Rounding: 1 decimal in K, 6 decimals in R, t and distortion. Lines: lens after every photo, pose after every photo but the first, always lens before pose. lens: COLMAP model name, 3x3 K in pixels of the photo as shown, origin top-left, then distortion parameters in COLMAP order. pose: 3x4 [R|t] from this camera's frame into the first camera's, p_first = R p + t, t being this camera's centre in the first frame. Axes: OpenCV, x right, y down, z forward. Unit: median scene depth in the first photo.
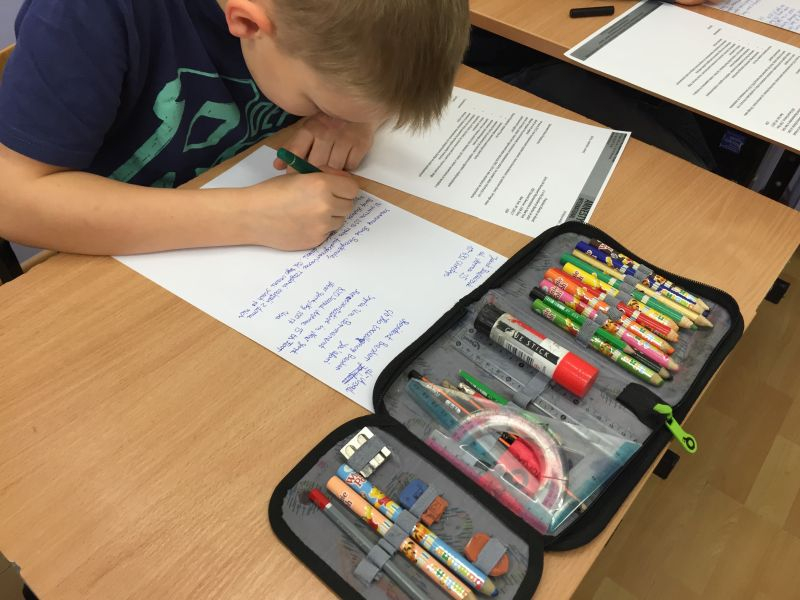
lens RADIAL K [[670.5, 0, 399.4], [0, 670.5, 300.6], [0, 0, 1]] dist [0.000537, -0.010595]
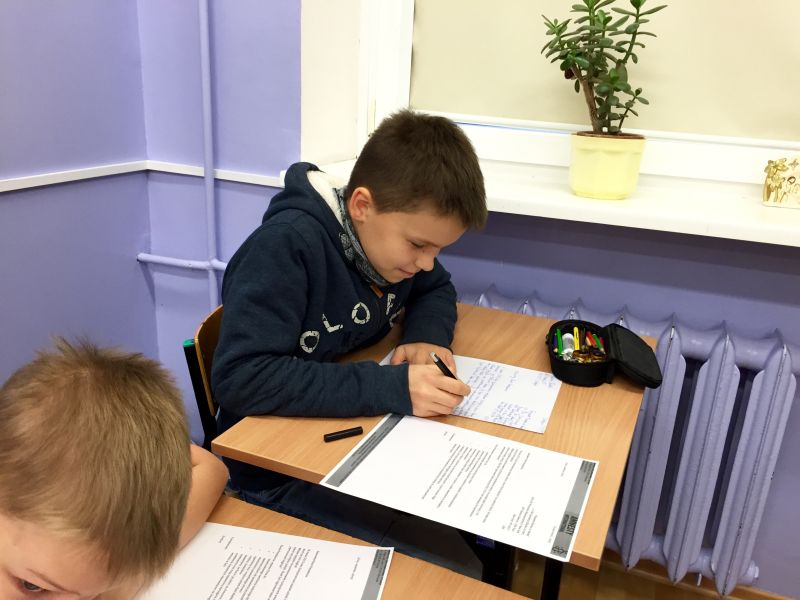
lens RADIAL K [[670.5, 0, 399.1], [0, 670.5, 299.9], [0, 0, 1]] dist [0.000537, -0.010595]
pose [[0.960456, -0.089079, 0.263798, 0.110863], [0.204709, 0.868119, -0.452177, -0.110508], [-0.188729, 0.488298, 0.852025, -0.082253]]
